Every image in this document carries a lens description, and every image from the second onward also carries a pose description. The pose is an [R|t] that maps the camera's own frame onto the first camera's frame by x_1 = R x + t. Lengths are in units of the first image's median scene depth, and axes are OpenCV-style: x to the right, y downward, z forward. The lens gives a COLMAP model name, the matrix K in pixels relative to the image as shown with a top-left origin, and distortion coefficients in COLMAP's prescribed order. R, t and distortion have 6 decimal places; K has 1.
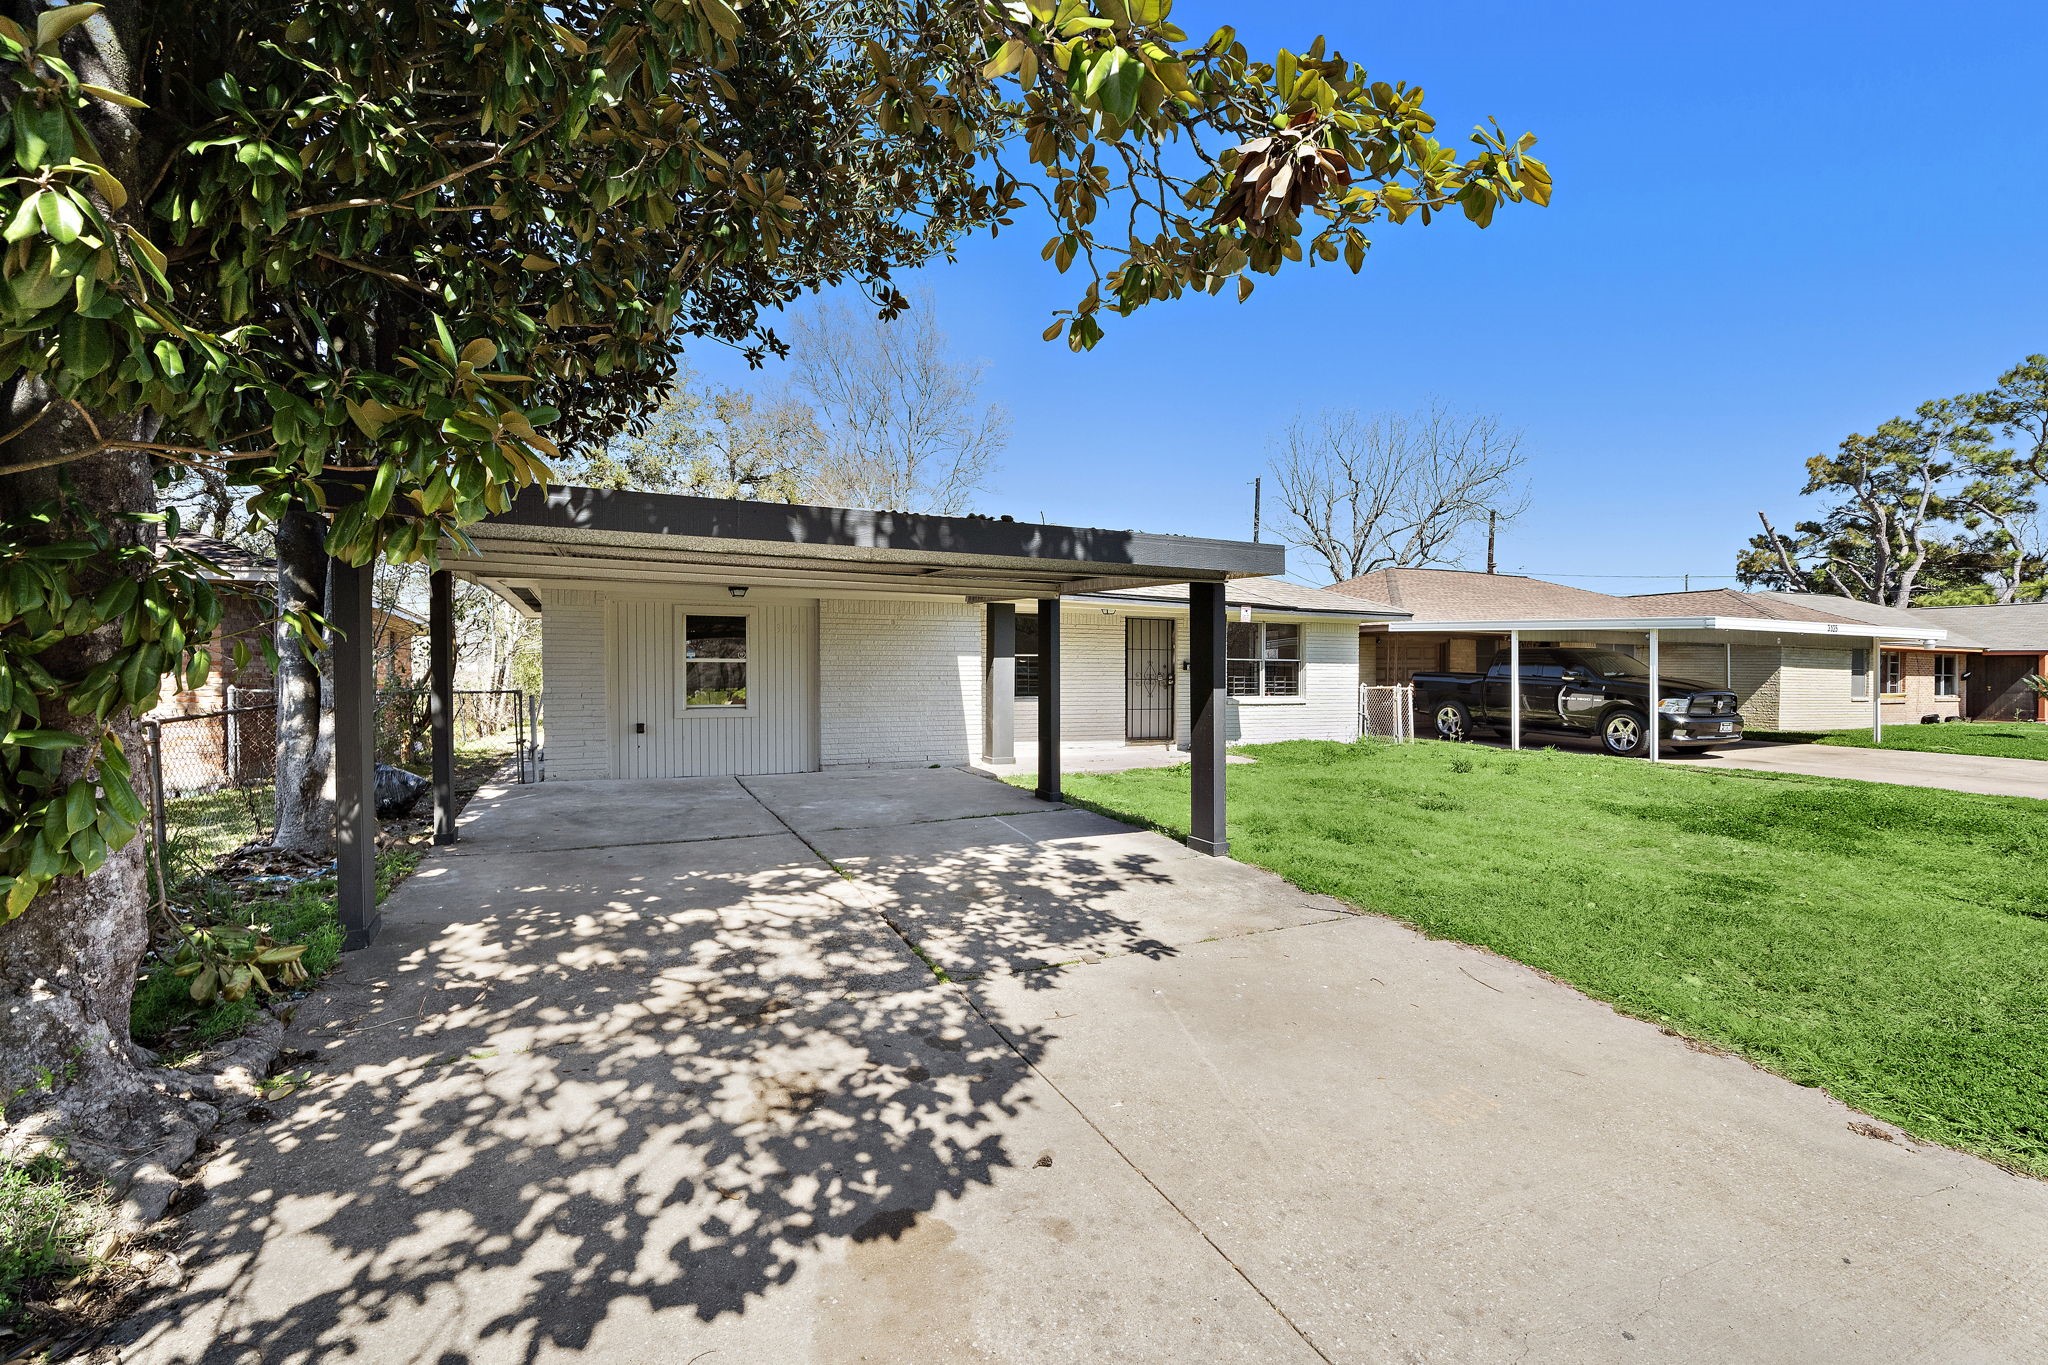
lens RADIAL K [[896.0, 0, 979.9], [0, 896.0, 689.3], [0, 0, 1]] dist [0.002949, 0.000195]
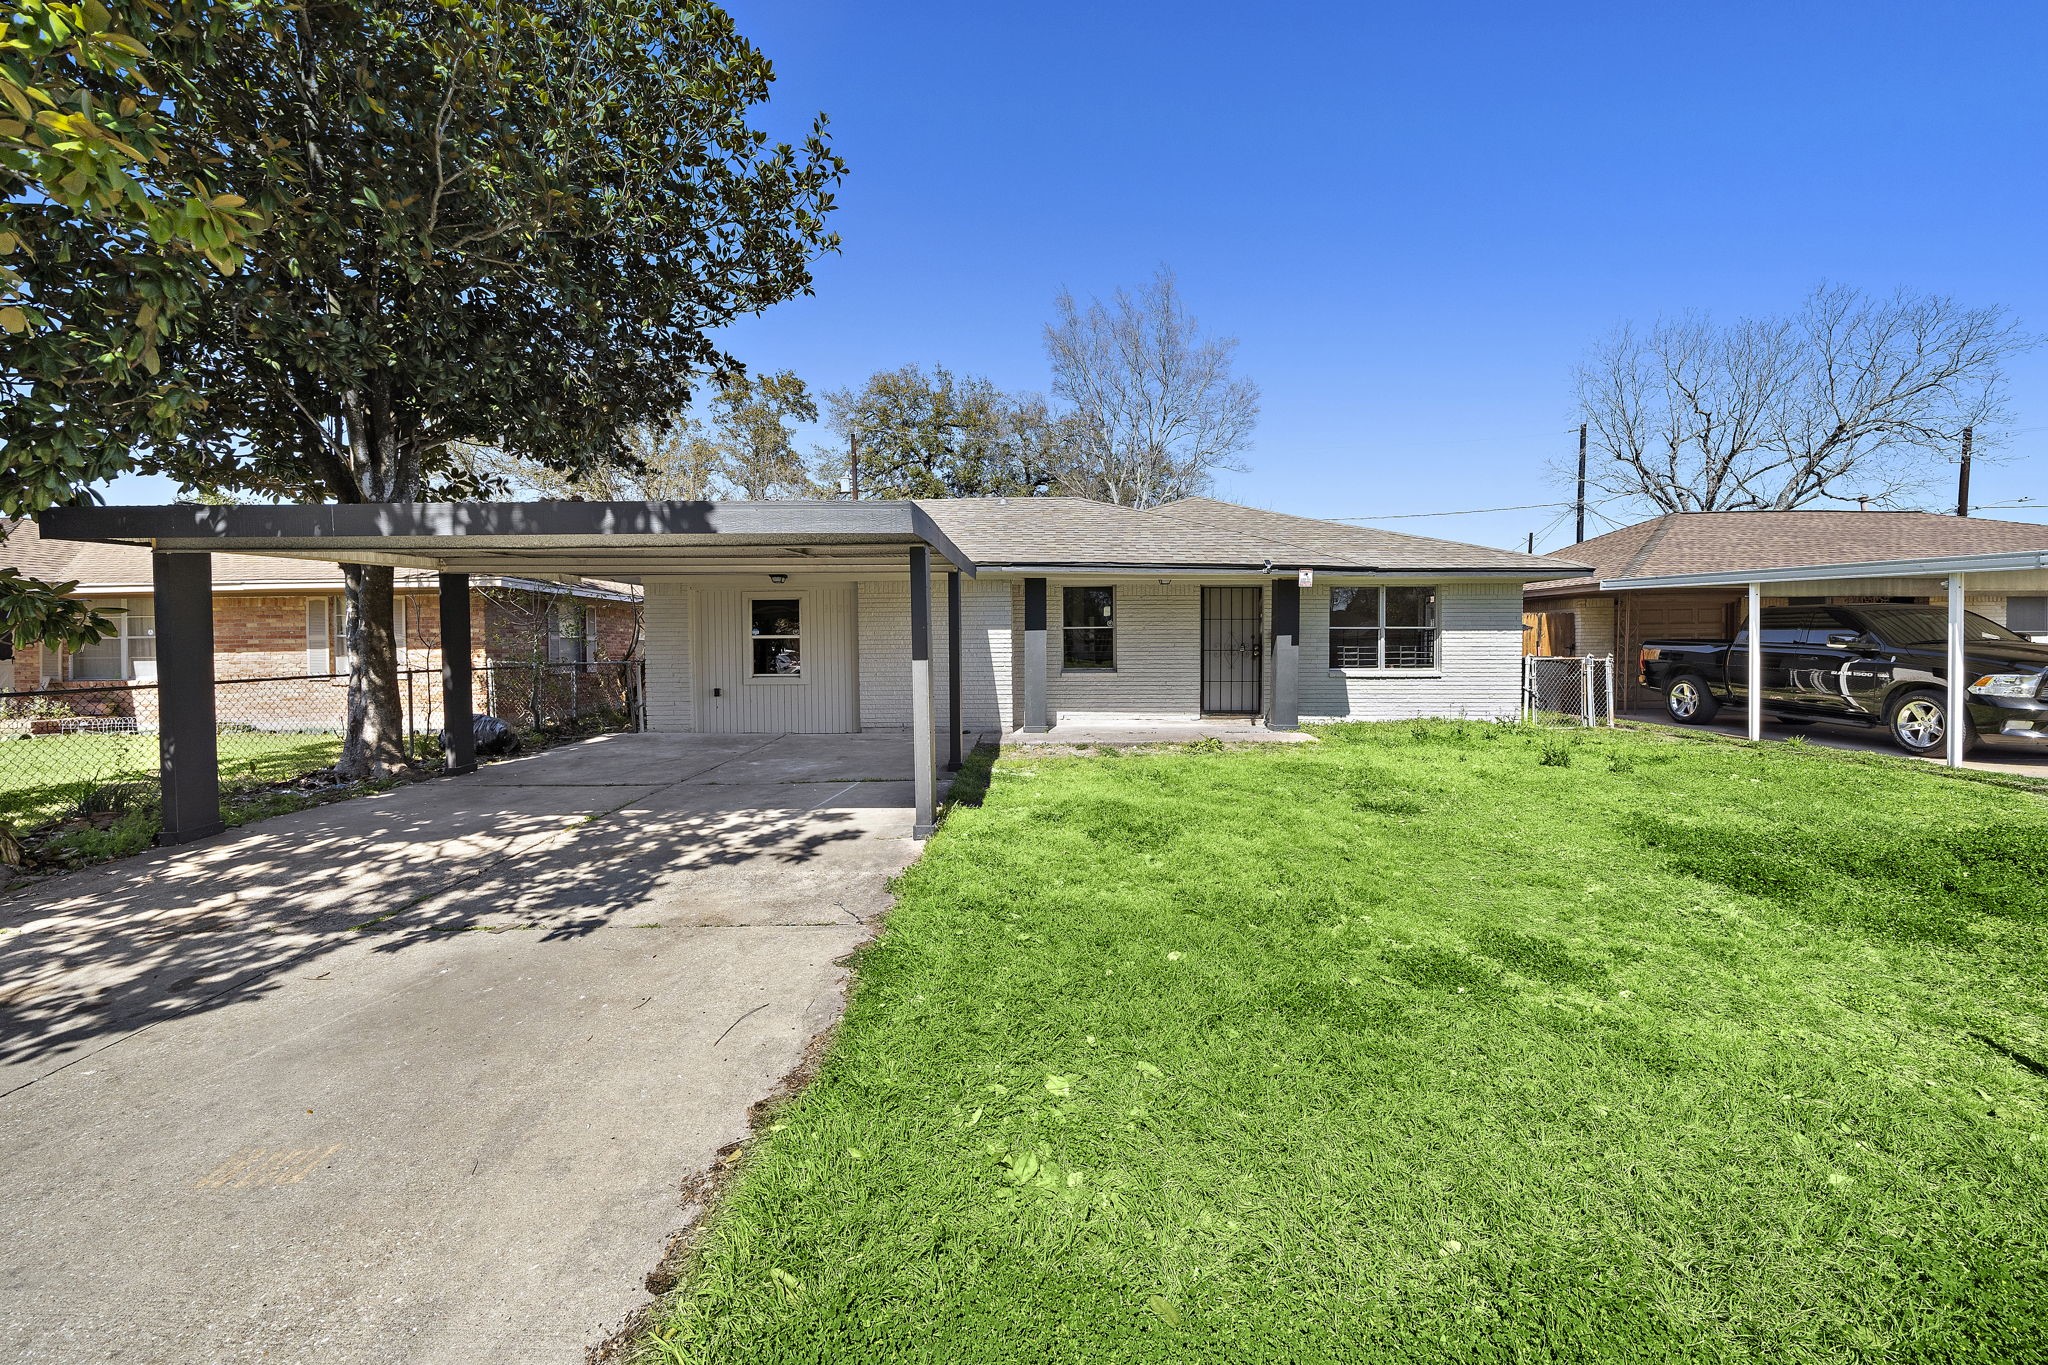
lens RADIAL K [[784.3, 0, 981.3], [0, 784.3, 654.8], [0, 0, 1]] dist [-0.002855, 0.000514]
pose [[0.908073, -0.003164, -0.418800, 0.301790], [0.000413, 0.999978, -0.006660, -0.000739], [0.418811, 0.005875, 0.908054, 0.129846]]
